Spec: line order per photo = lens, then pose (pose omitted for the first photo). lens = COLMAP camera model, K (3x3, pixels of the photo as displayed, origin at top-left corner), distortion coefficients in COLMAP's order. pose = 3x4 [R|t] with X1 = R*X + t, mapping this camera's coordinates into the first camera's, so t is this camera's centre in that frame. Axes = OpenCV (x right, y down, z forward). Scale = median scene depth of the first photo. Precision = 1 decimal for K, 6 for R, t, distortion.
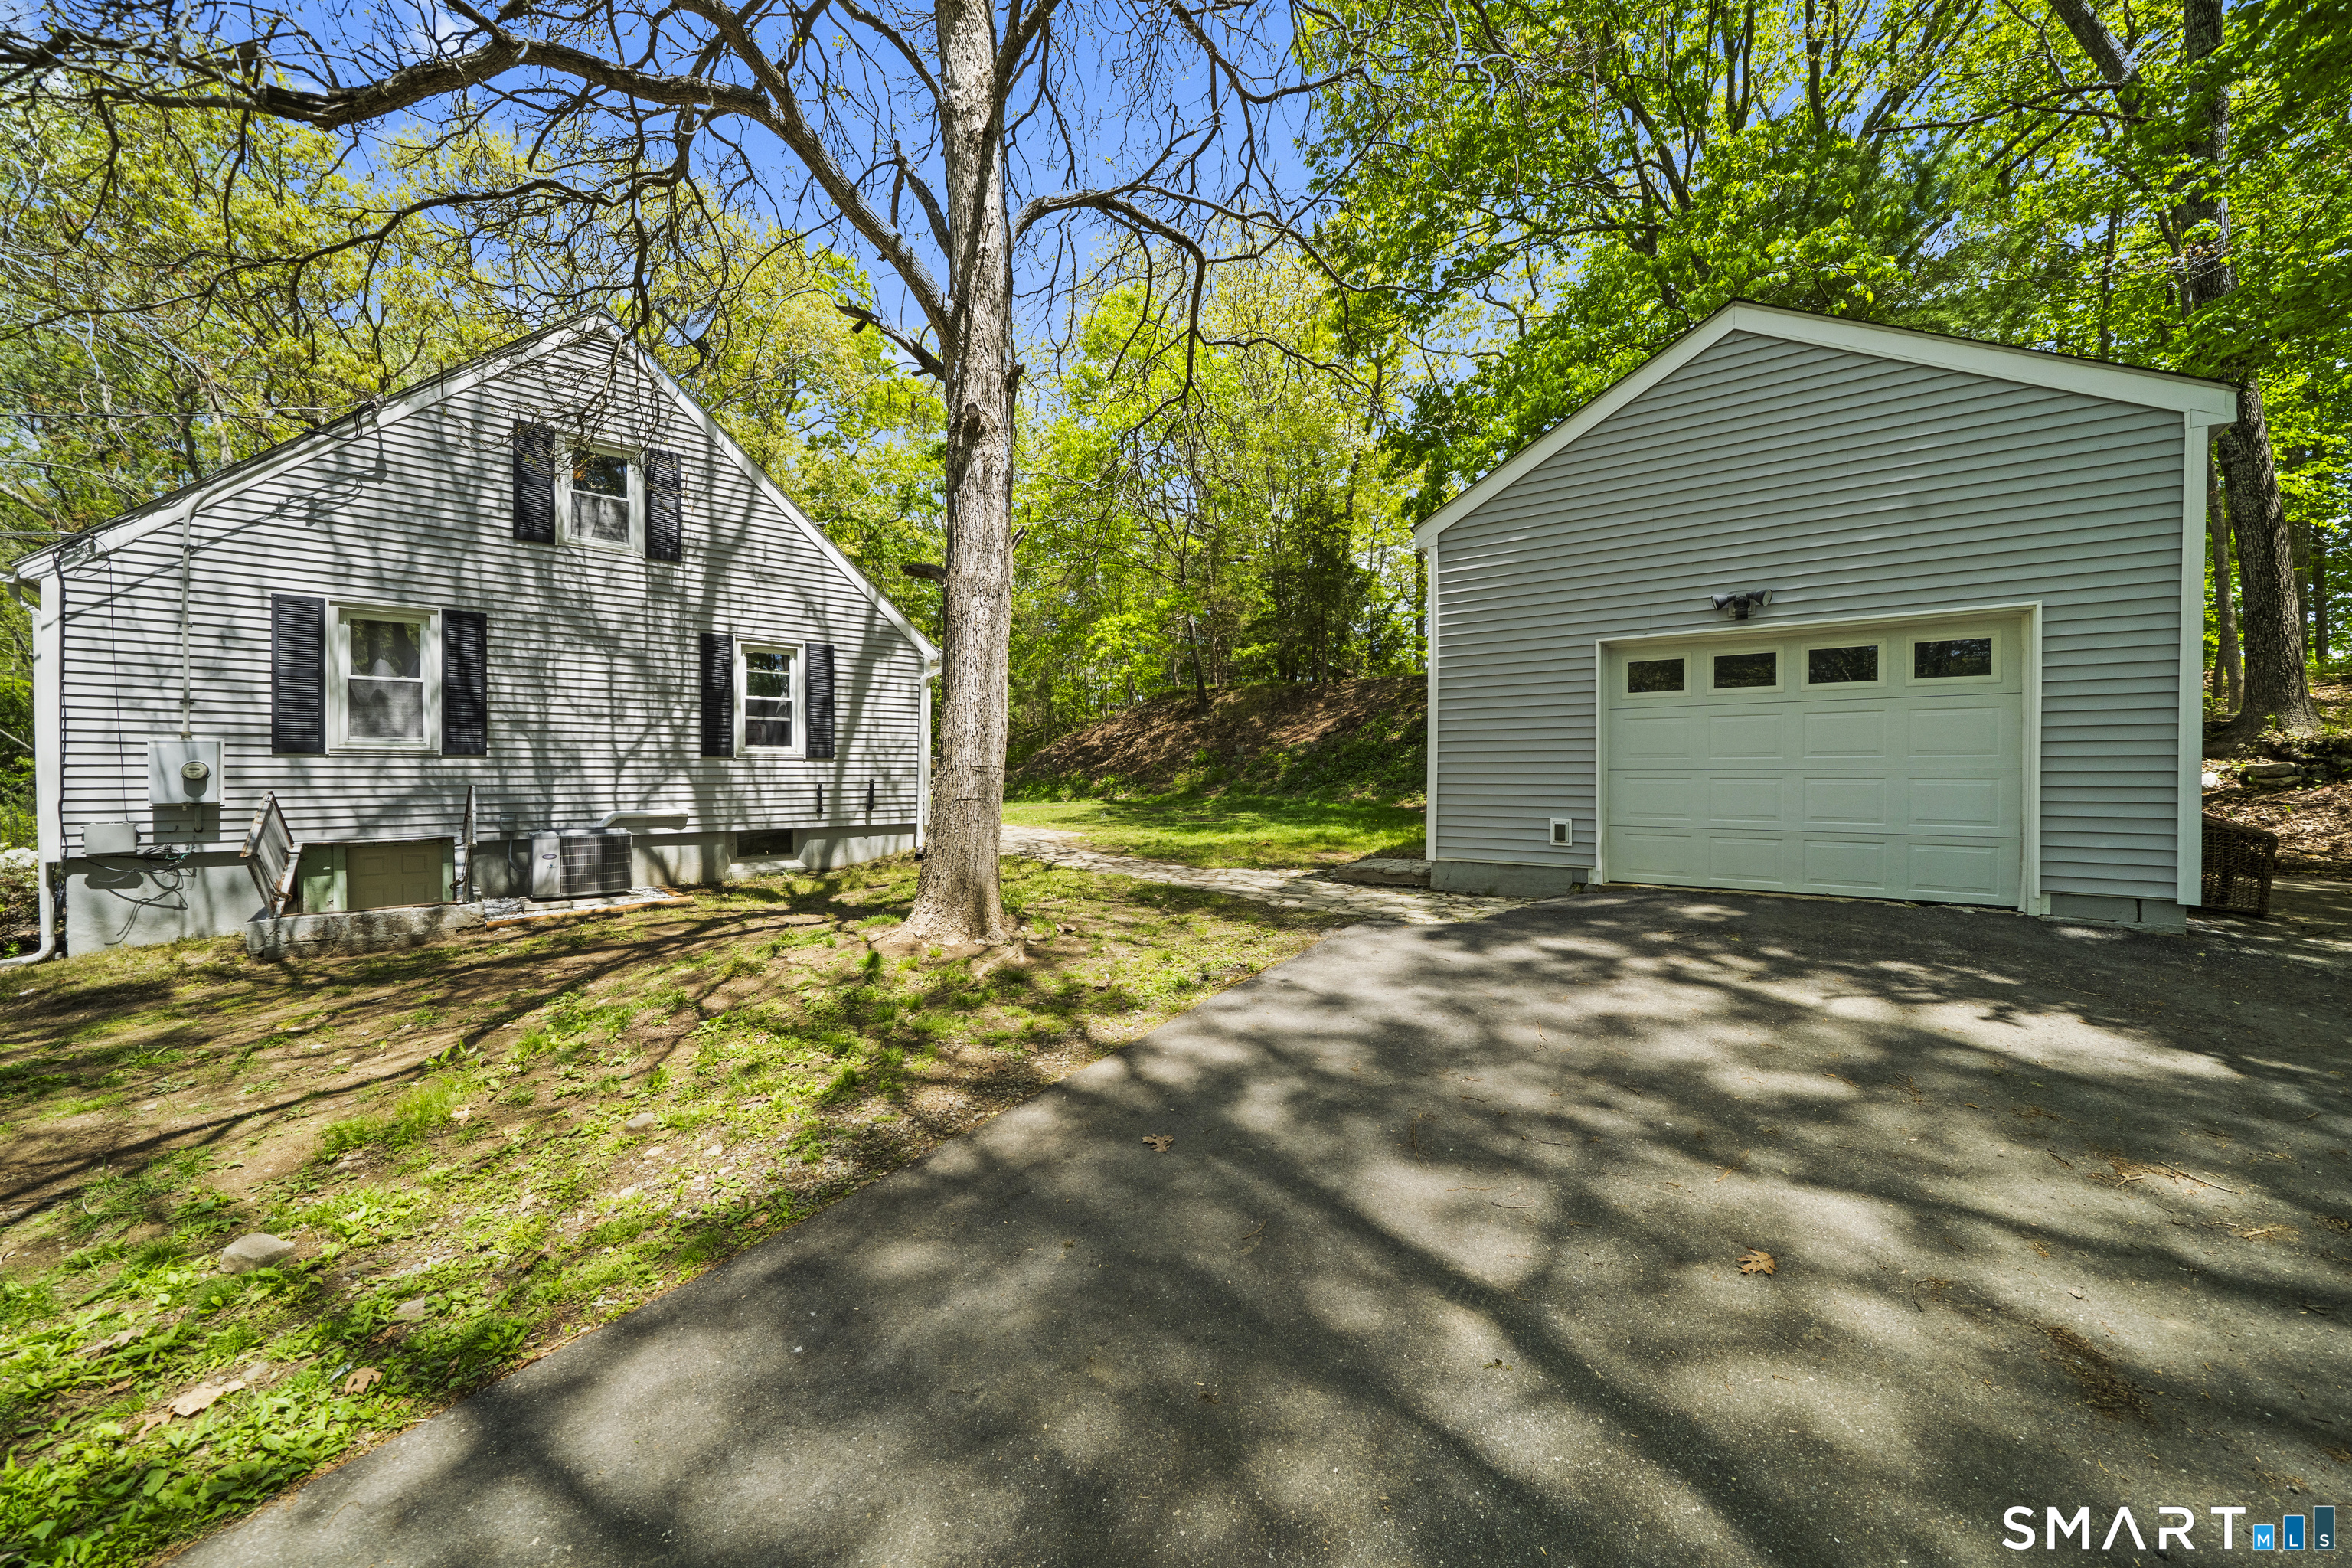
lens RADIAL K [[836.8, 0, 1176.0], [0, 836.8, 784.0], [0, 0, 1]] dist [-0.004482, -0.000287]
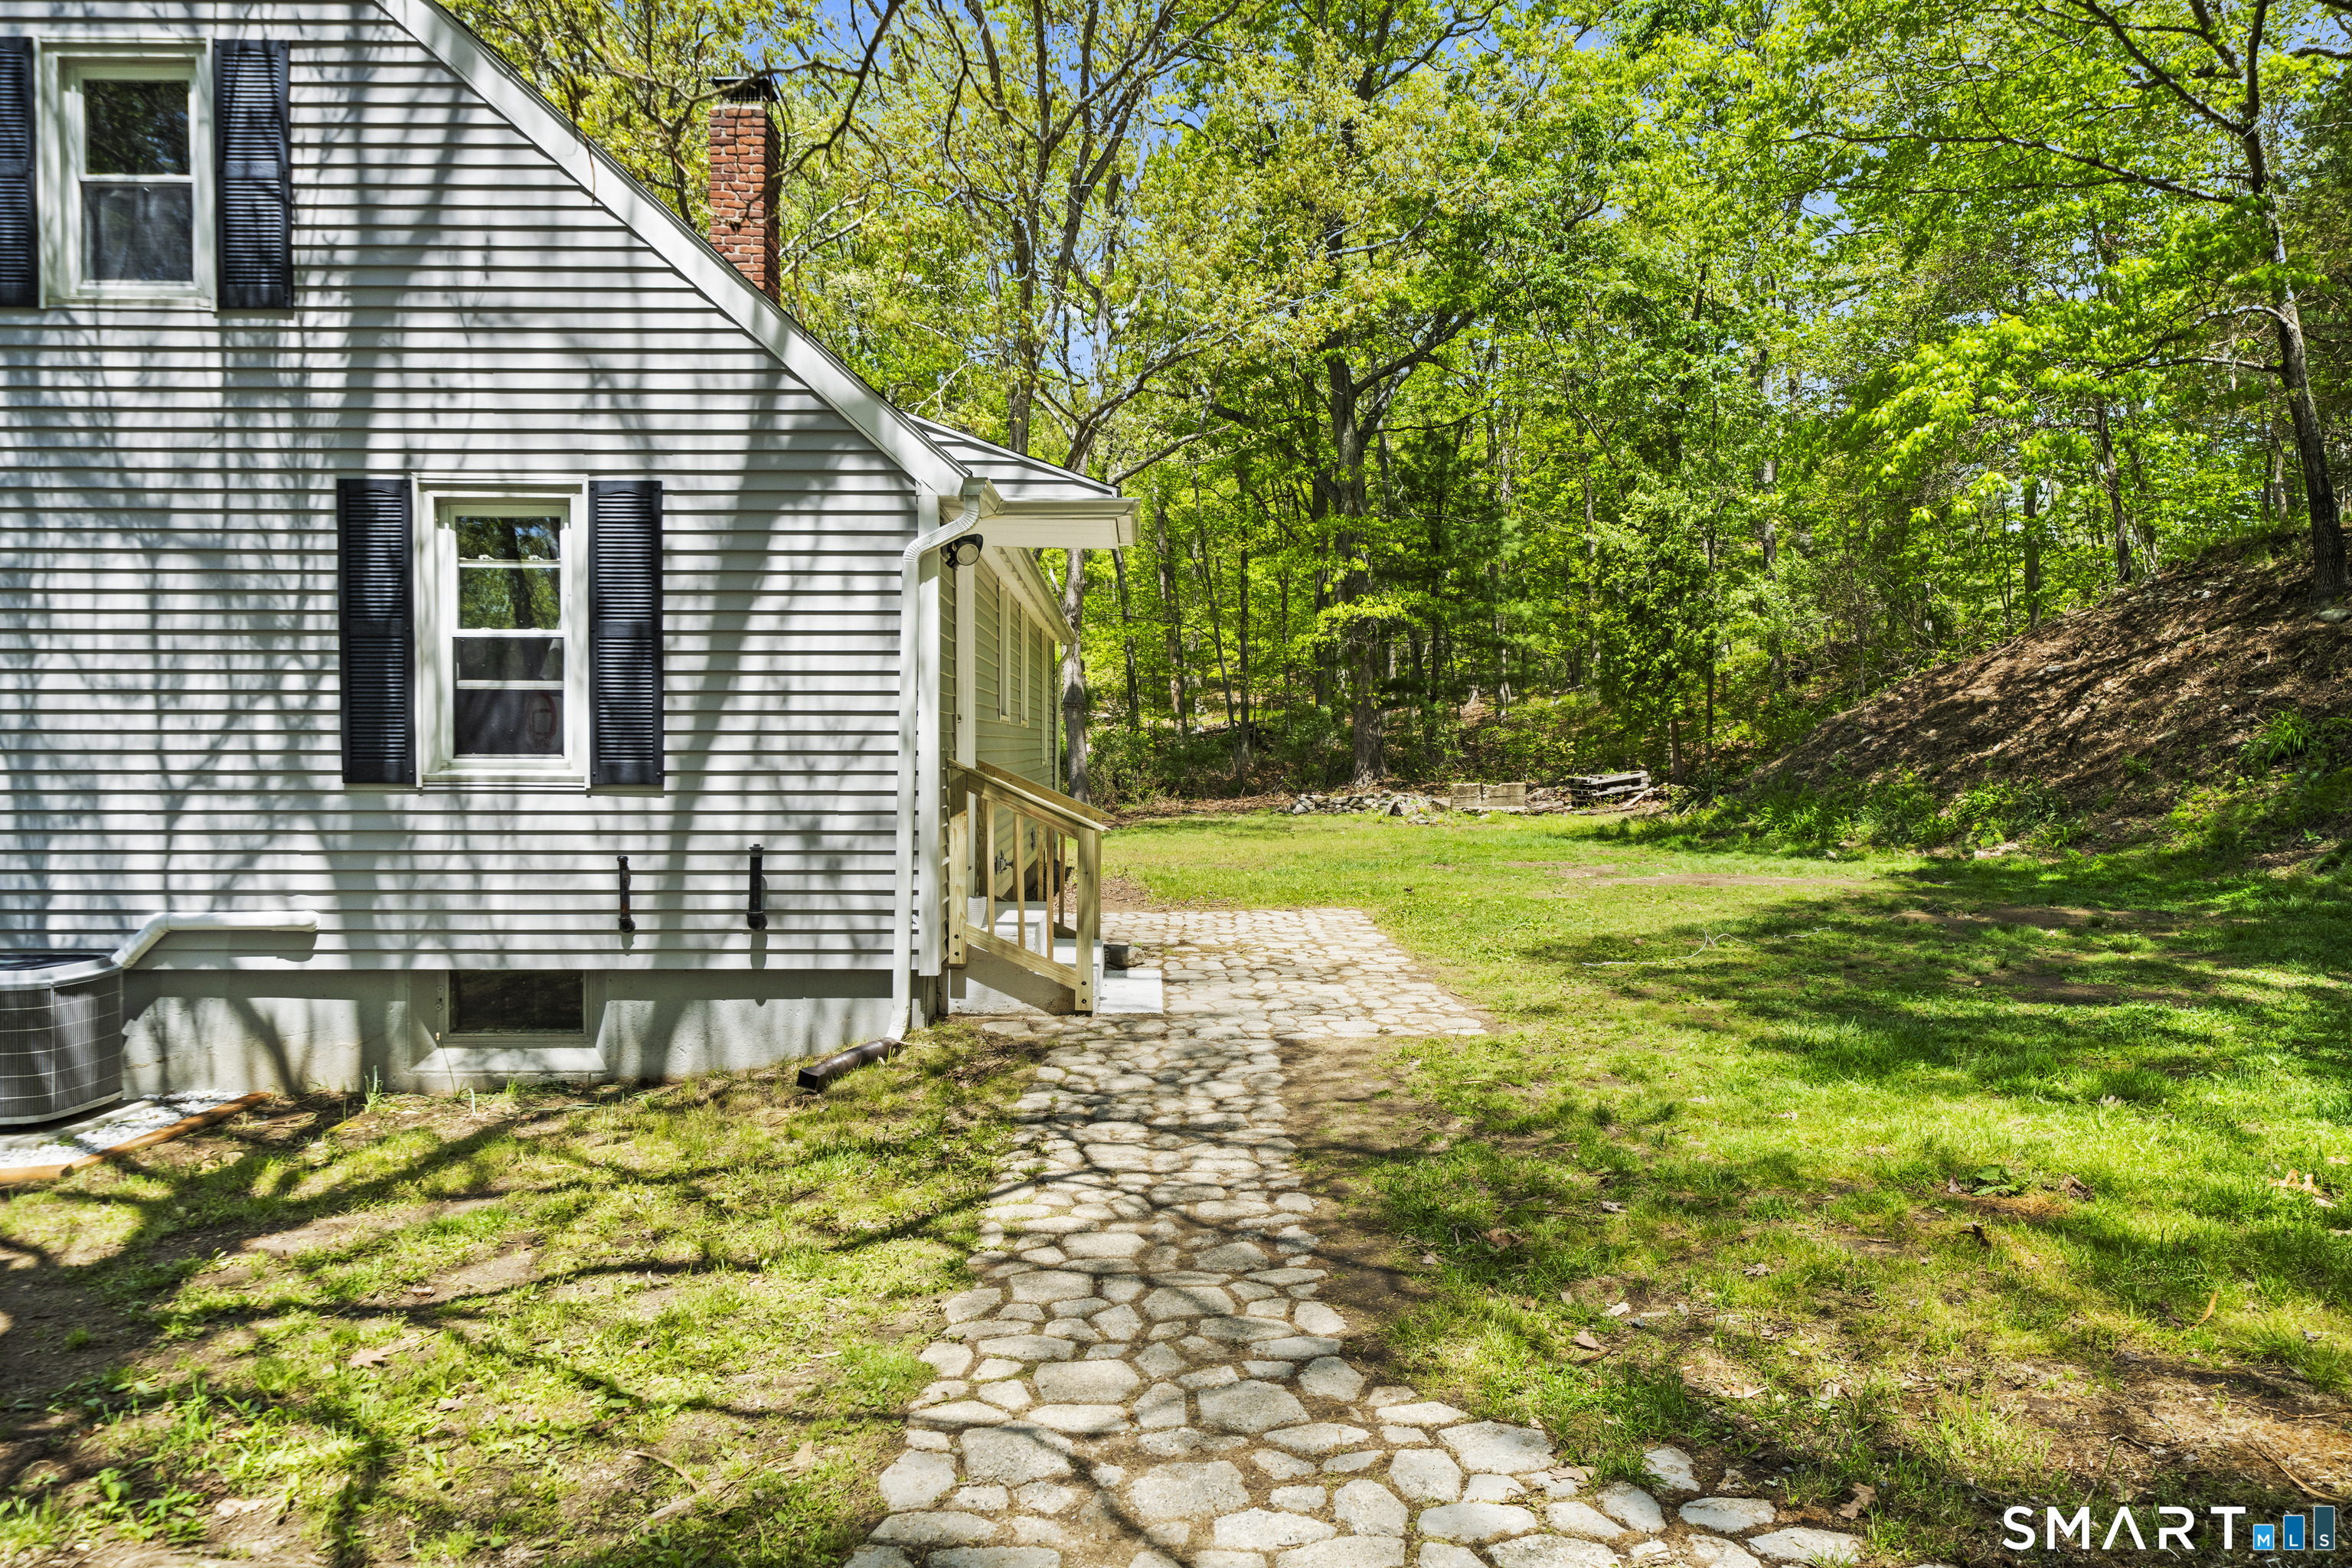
lens RADIAL K [[1624.6, 0, 1178.9], [0, 1624.6, 810.0], [0, 0, 1]] dist [-0.000875, -0.000401]
pose [[0.773812, 0.030221, -0.632694, 0.251524], [-0.011502, 0.999367, 0.033667, -0.052858], [0.633311, -0.018774, 0.773670, 0.657159]]
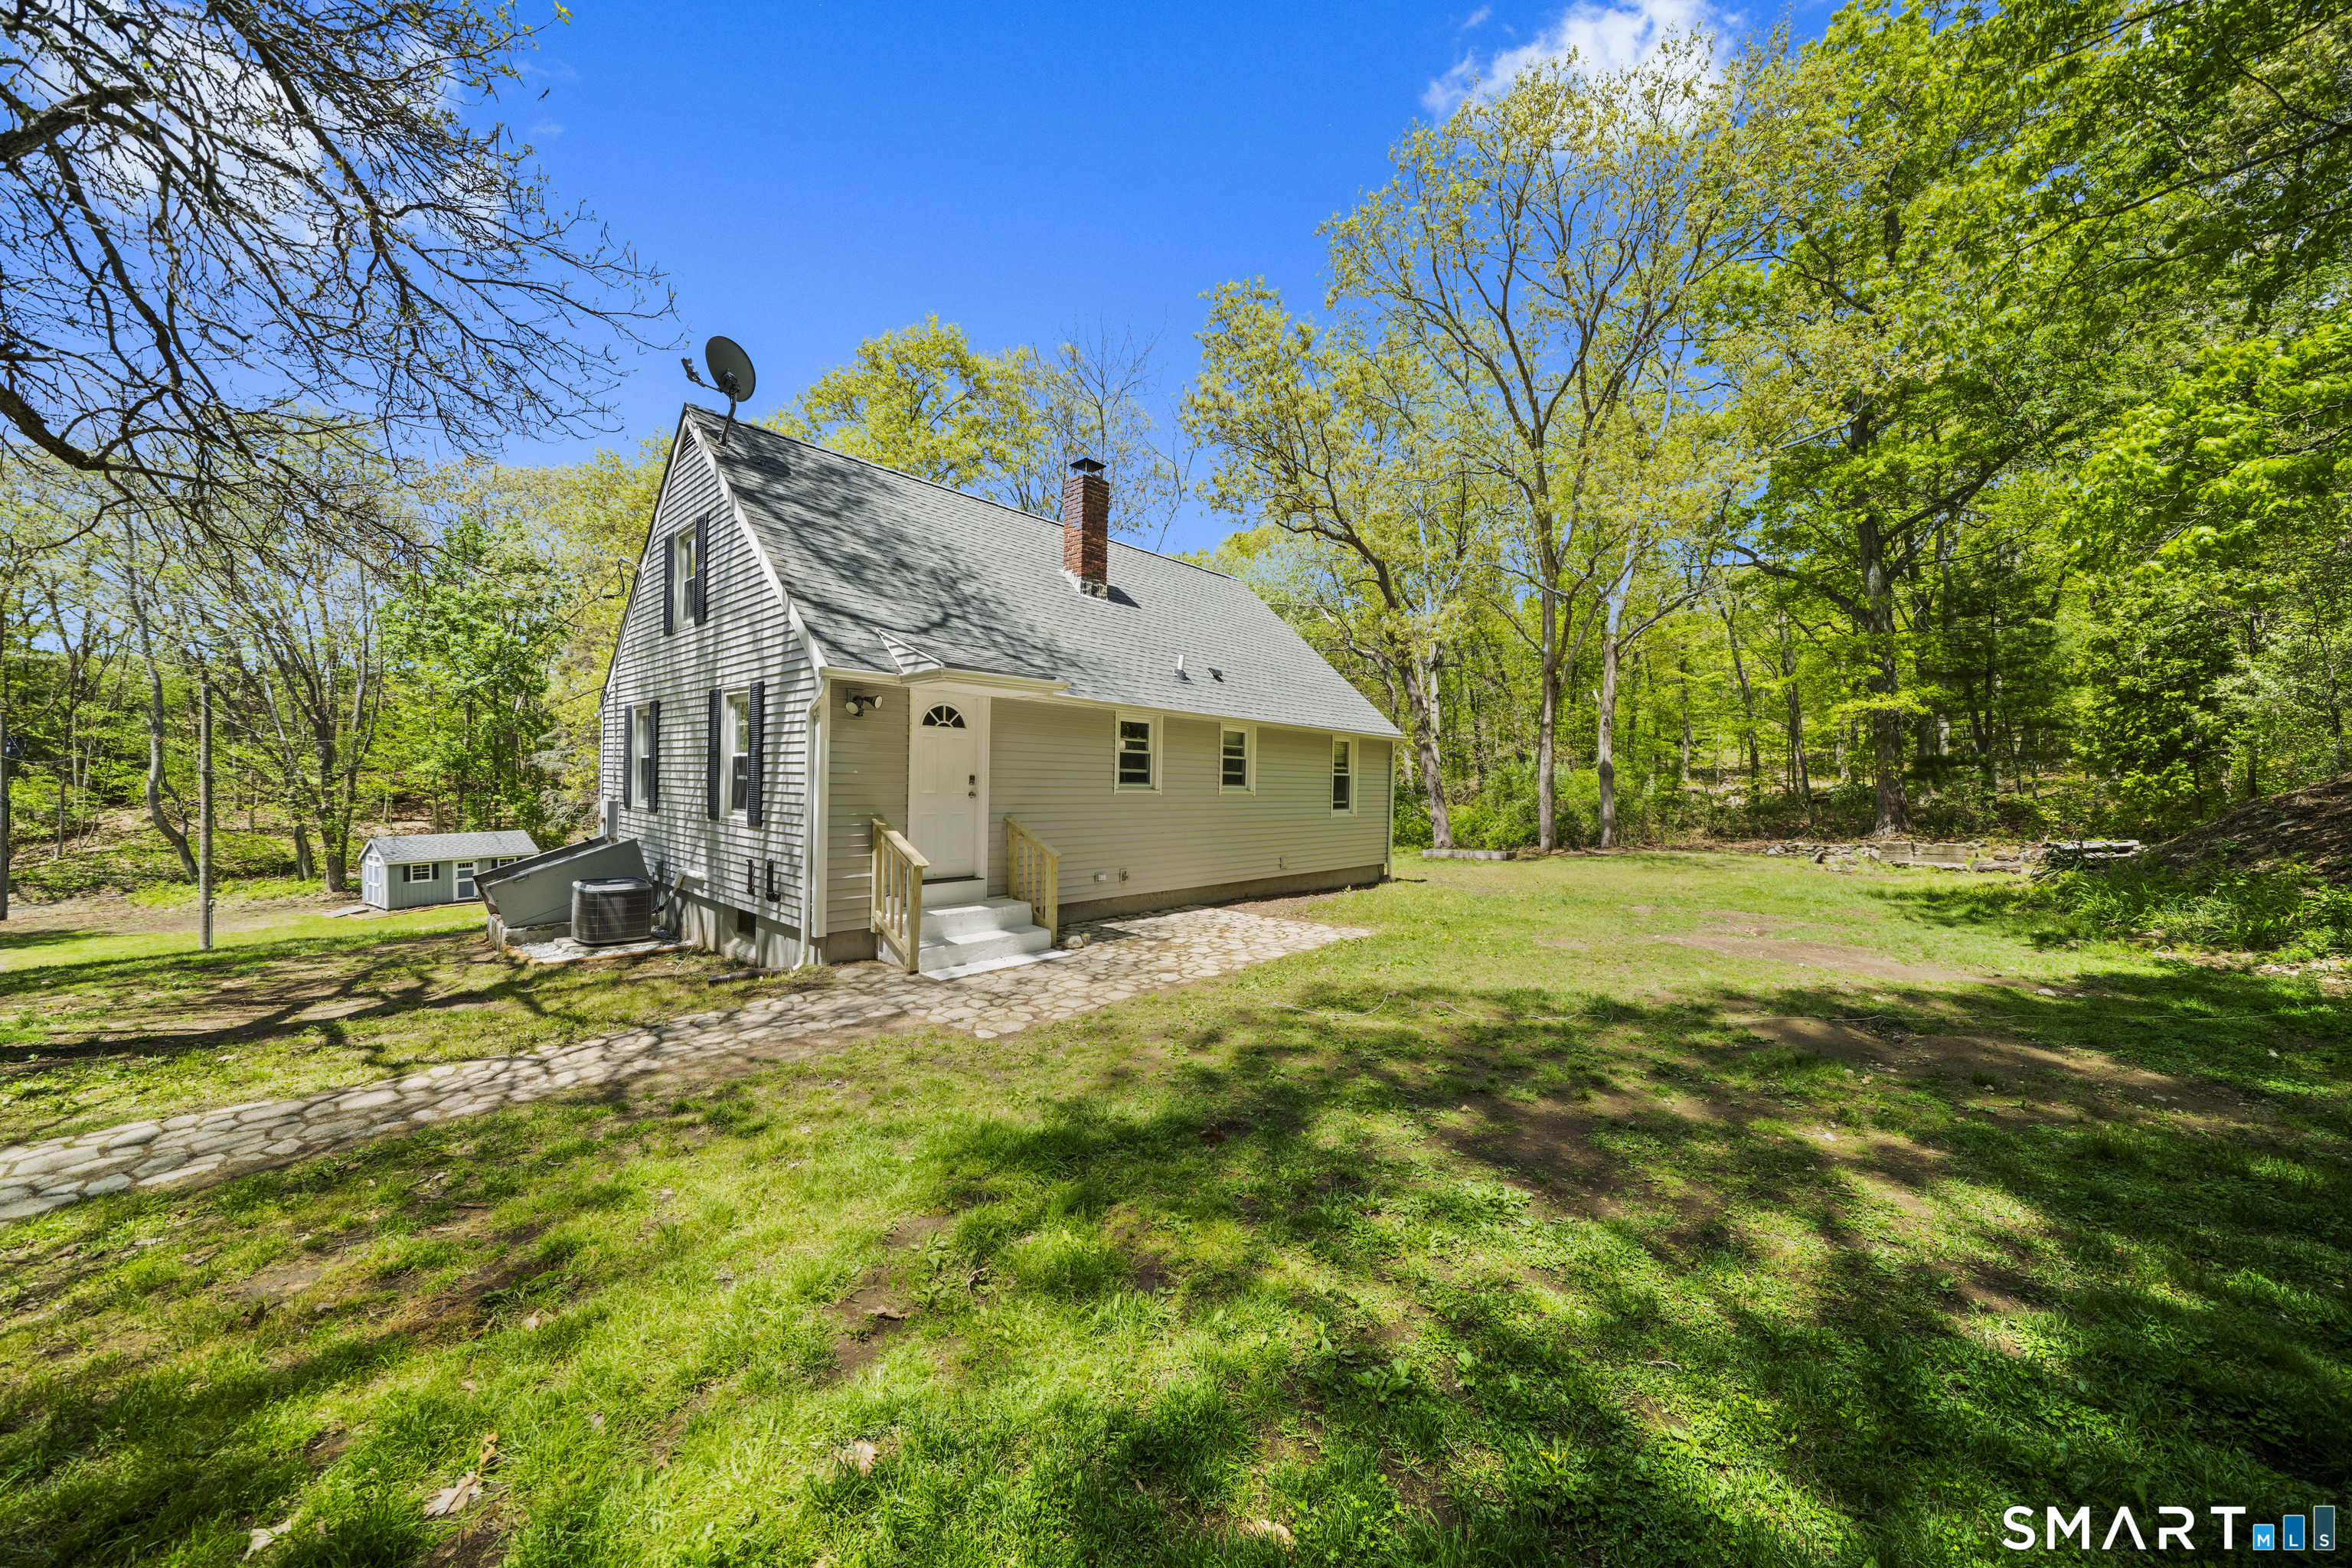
lens RADIAL K [[836.8, 0, 1176.0], [0, 836.8, 784.0], [0, 0, 1]] dist [-0.004482, -0.000287]
pose [[0.126650, 0.010254, -0.991894, 0.446295], [-0.031886, 0.999472, 0.006261, -0.098156], [0.991435, 0.030835, 0.126910, 1.432147]]
